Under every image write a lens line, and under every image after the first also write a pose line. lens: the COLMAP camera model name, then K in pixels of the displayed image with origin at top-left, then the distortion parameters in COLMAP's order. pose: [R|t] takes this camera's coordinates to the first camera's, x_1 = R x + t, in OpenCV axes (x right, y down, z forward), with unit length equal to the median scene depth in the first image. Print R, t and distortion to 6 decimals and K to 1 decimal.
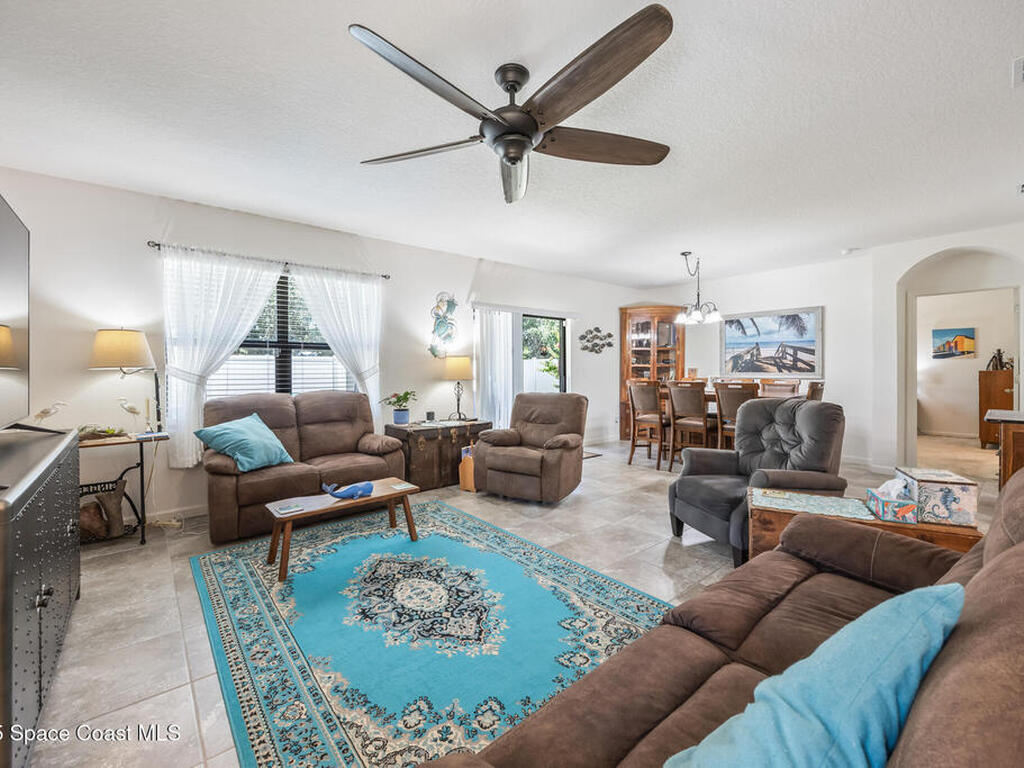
lens RADIAL K [[440.6, 0, 506.8], [0, 440.6, 374.0], [0, 0, 1]] dist [-0.000664, -0.000051]
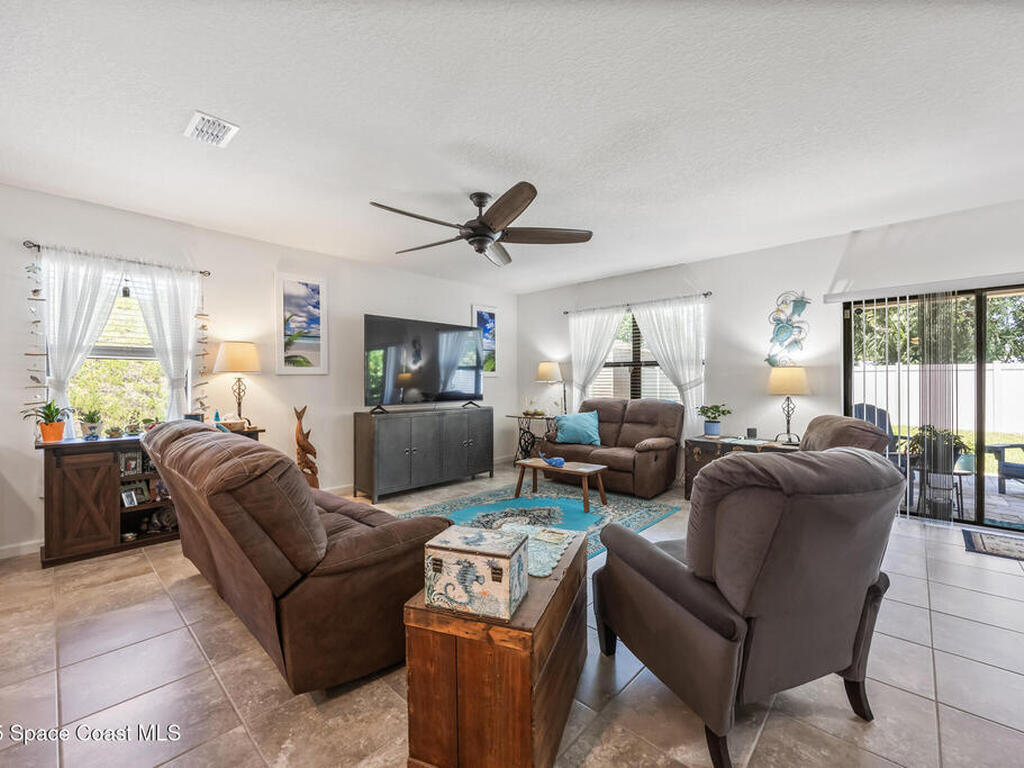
lens RADIAL K [[434.8, 0, 508.7], [0, 434.8, 380.4], [0, 0, 1]] dist [-0.002179, 0.000160]
pose [[0.119656, -0.000455, -0.992815, 1.223724], [-0.010632, 0.999942, -0.001740, -0.012795], [0.992759, 0.010764, 0.119644, 0.711388]]
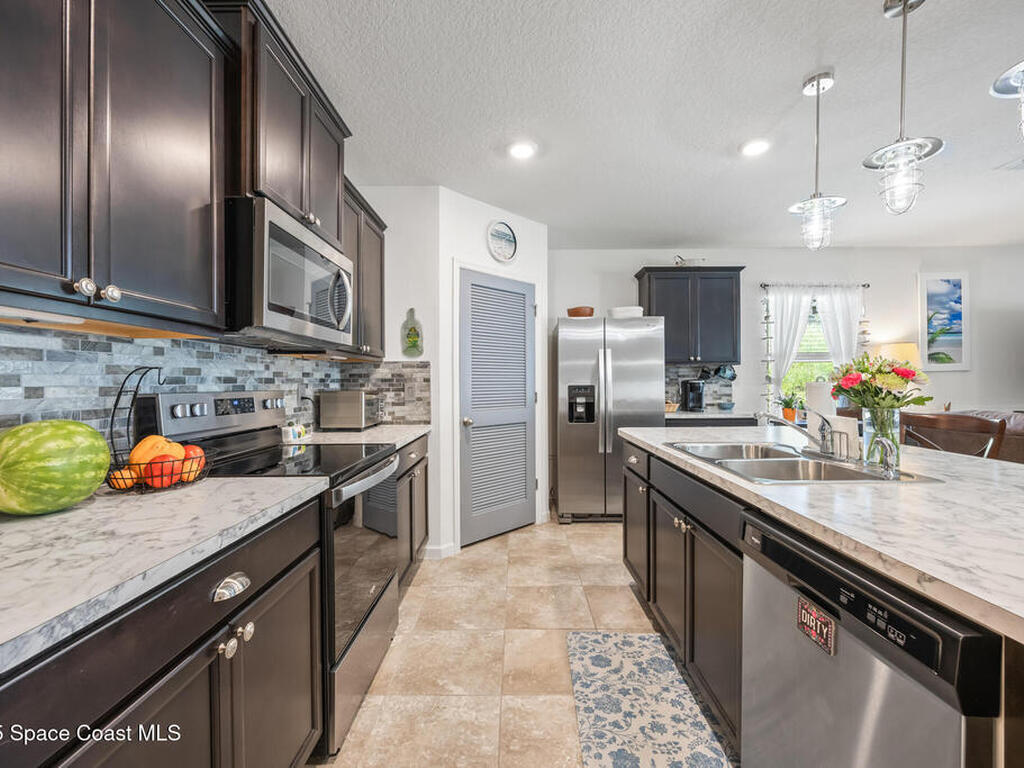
lens RADIAL K [[437.4, 0, 512.0], [0, 437.4, 384.0], [0, 0, 1]] dist [-0.002714, -0.000284]
pose [[-0.648546, 0.012087, -0.761080, 1.843667], [0.000488, 0.999880, 0.015463, -0.006961], [0.761176, 0.009657, -0.648474, -0.055844]]
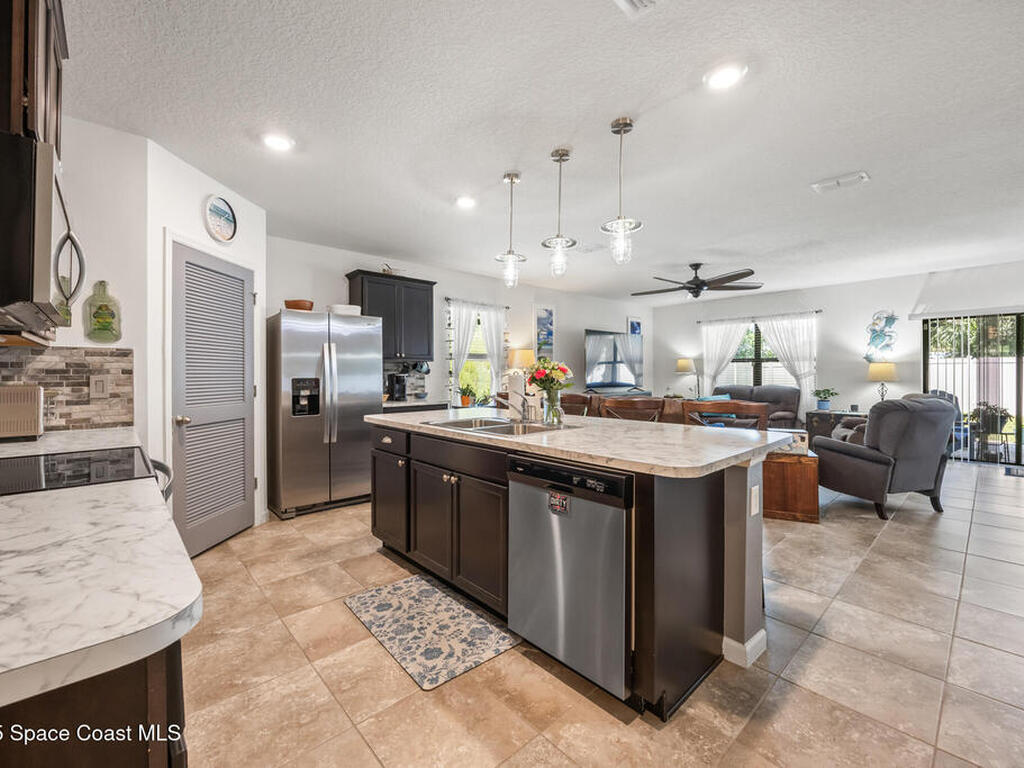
lens RADIAL K [[440.6, 0, 506.8], [0, 440.6, 374.0], [0, 0, 1]] dist [-0.000664, -0.000051]
pose [[0.034395, 0.003722, -0.999401, 2.078561], [-0.008907, 0.999954, 0.003417, -0.005226], [0.999369, 0.008784, 0.034426, -0.193519]]
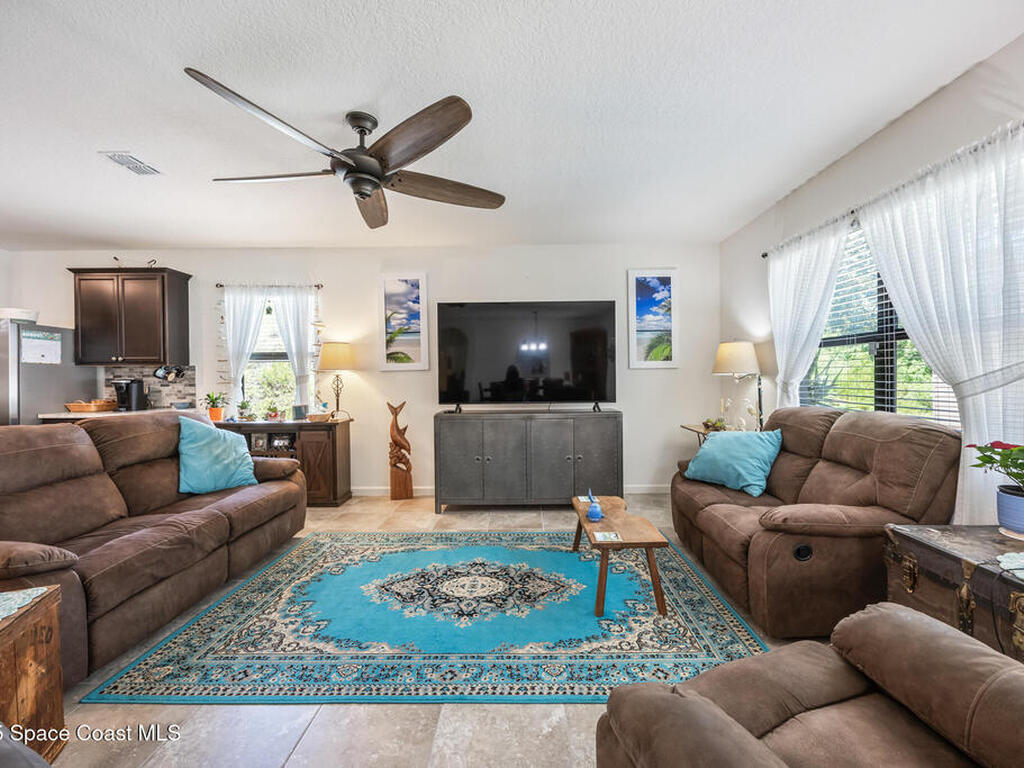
lens RADIAL K [[443.3, 0, 522.2], [0, 443.3, 379.2], [0, 0, 1]] dist [-0.001973, -0.000010]
pose [[-0.648224, 0.013548, -0.761329, 0.486957], [0.002019, 0.999869, 0.016073, -0.022756], [0.761447, 0.008882, -0.648167, 1.599074]]
